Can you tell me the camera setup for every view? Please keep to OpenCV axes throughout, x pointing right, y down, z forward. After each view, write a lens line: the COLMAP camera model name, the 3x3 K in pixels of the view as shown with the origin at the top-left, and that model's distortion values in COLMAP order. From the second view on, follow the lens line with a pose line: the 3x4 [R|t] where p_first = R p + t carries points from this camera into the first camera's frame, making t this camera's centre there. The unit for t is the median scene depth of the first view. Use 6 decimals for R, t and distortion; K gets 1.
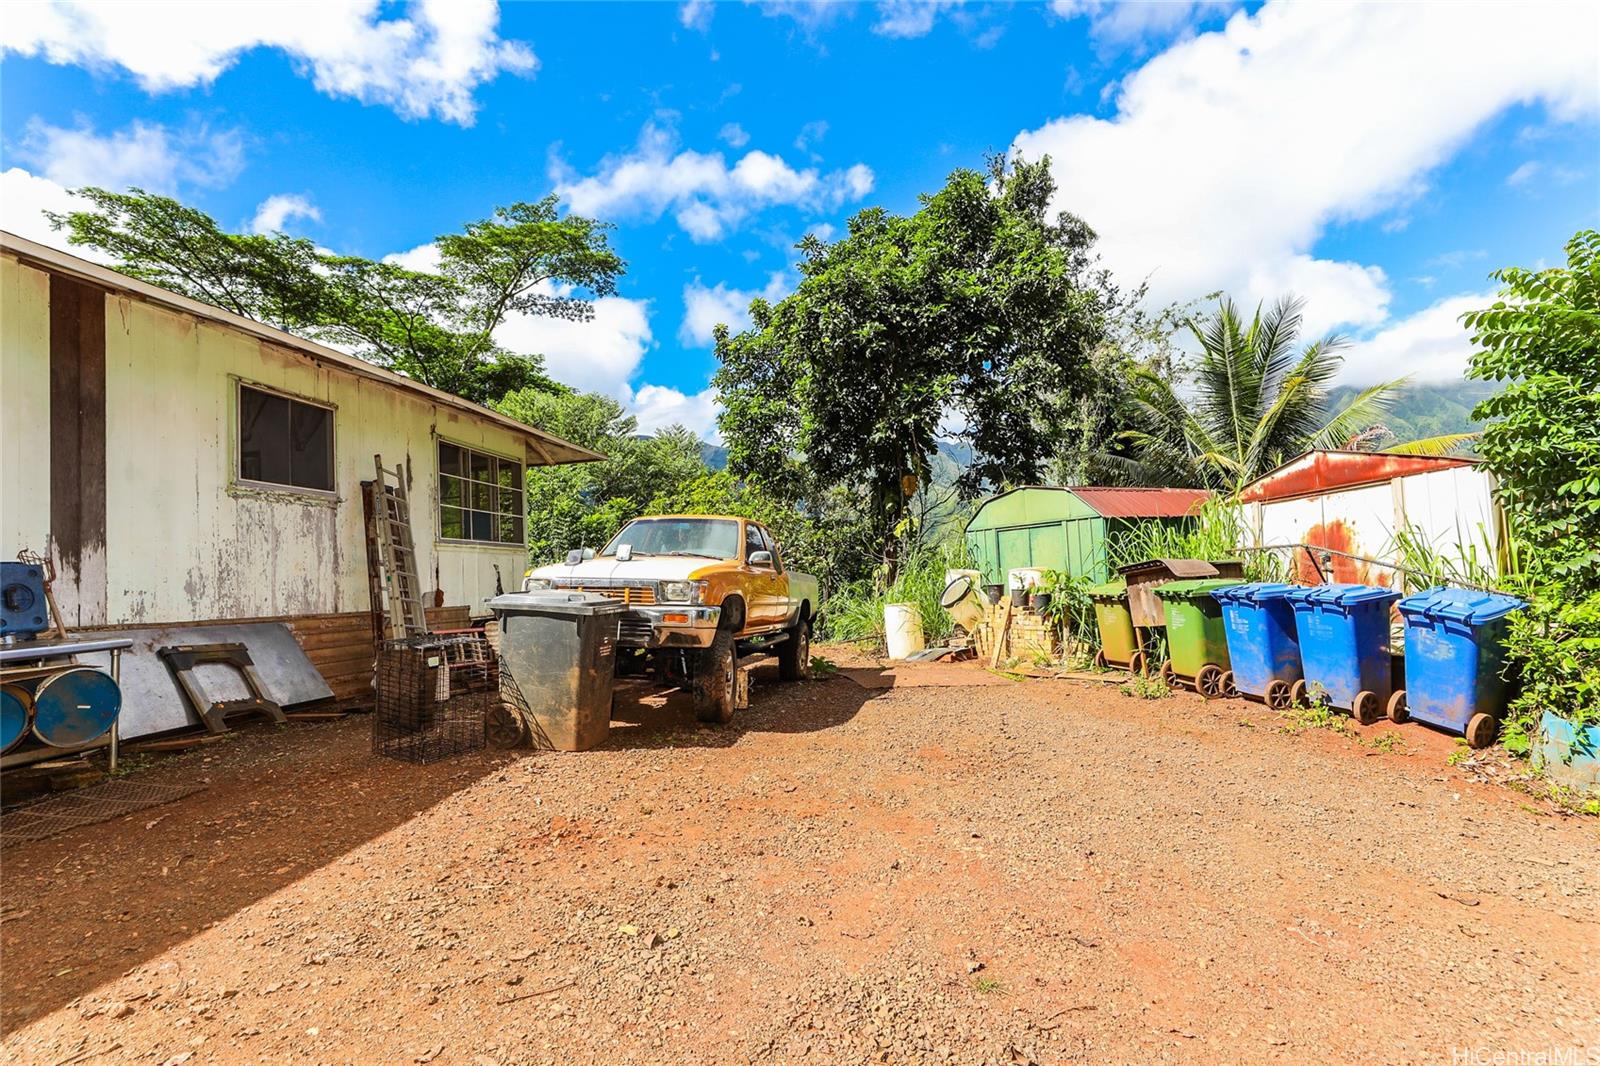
lens RADIAL K [[738.2, 0, 800.0], [0, 738.2, 533.0], [0, 0, 1]] dist [-0.030236, 0.015654]
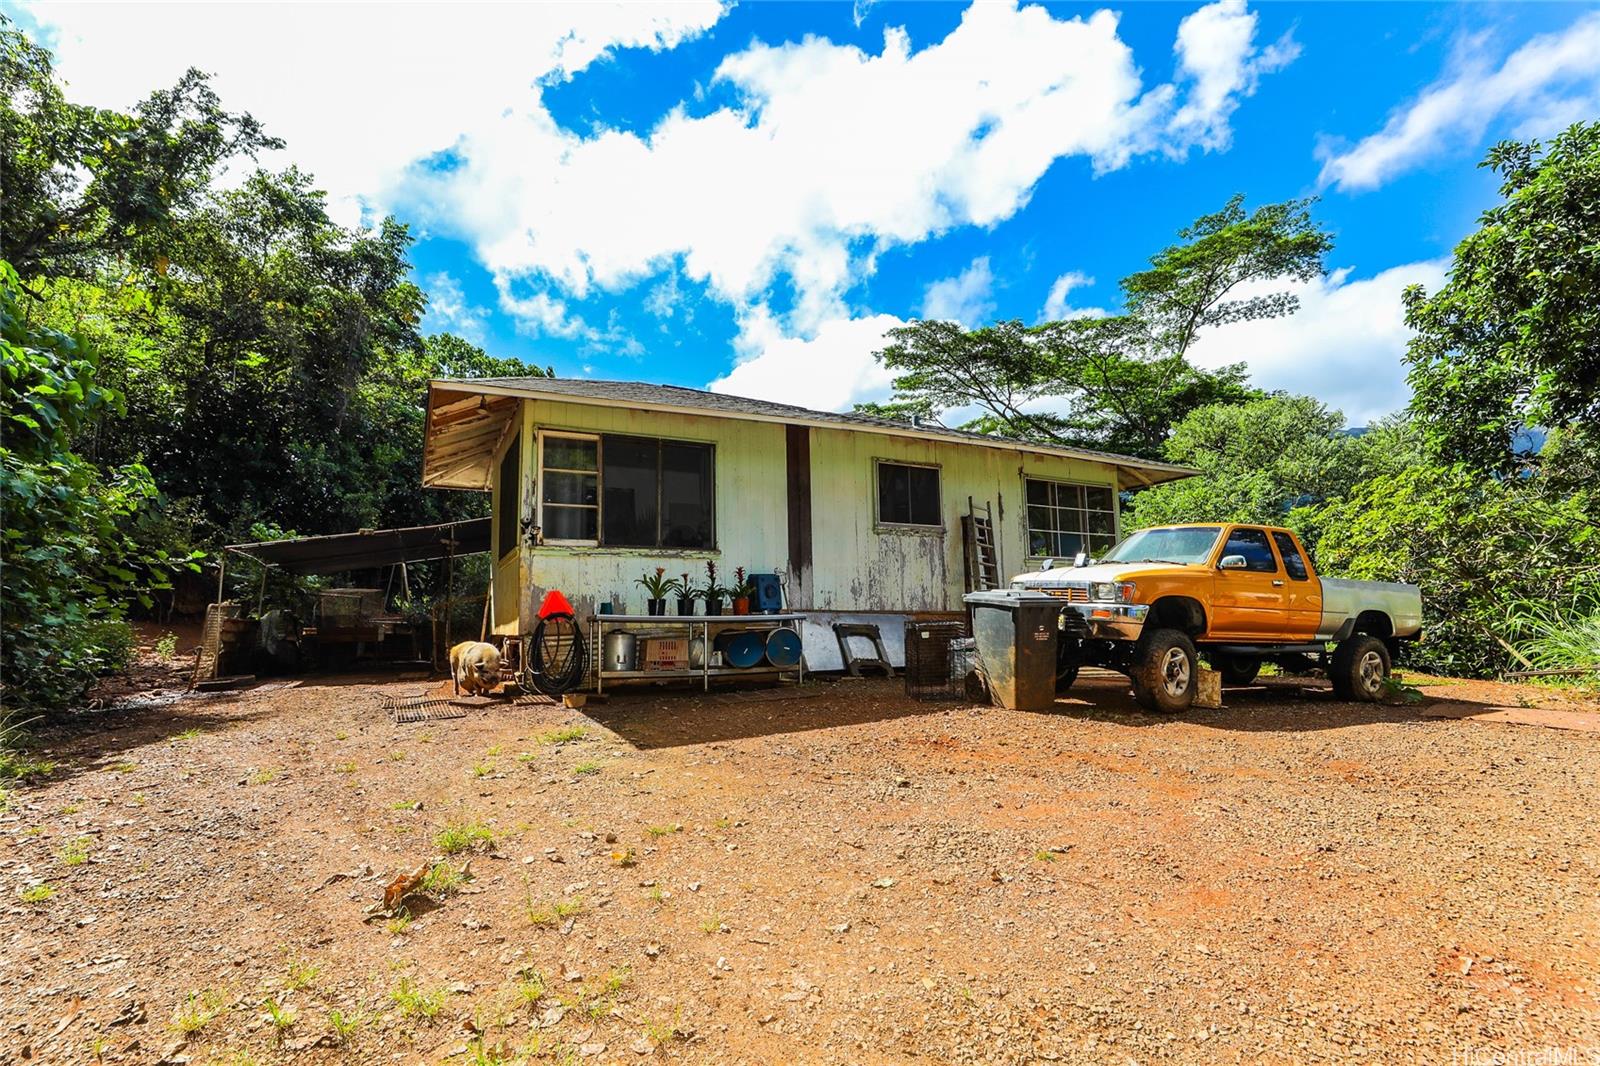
lens RADIAL K [[738.2, 0, 800.0], [0, 738.2, 533.0], [0, 0, 1]] dist [-0.030236, 0.015654]
pose [[0.580254, -0.060790, -0.812163, 0.371433], [0.035016, 0.998151, -0.049693, 0.019623], [0.813682, 0.000396, 0.581310, -0.060865]]
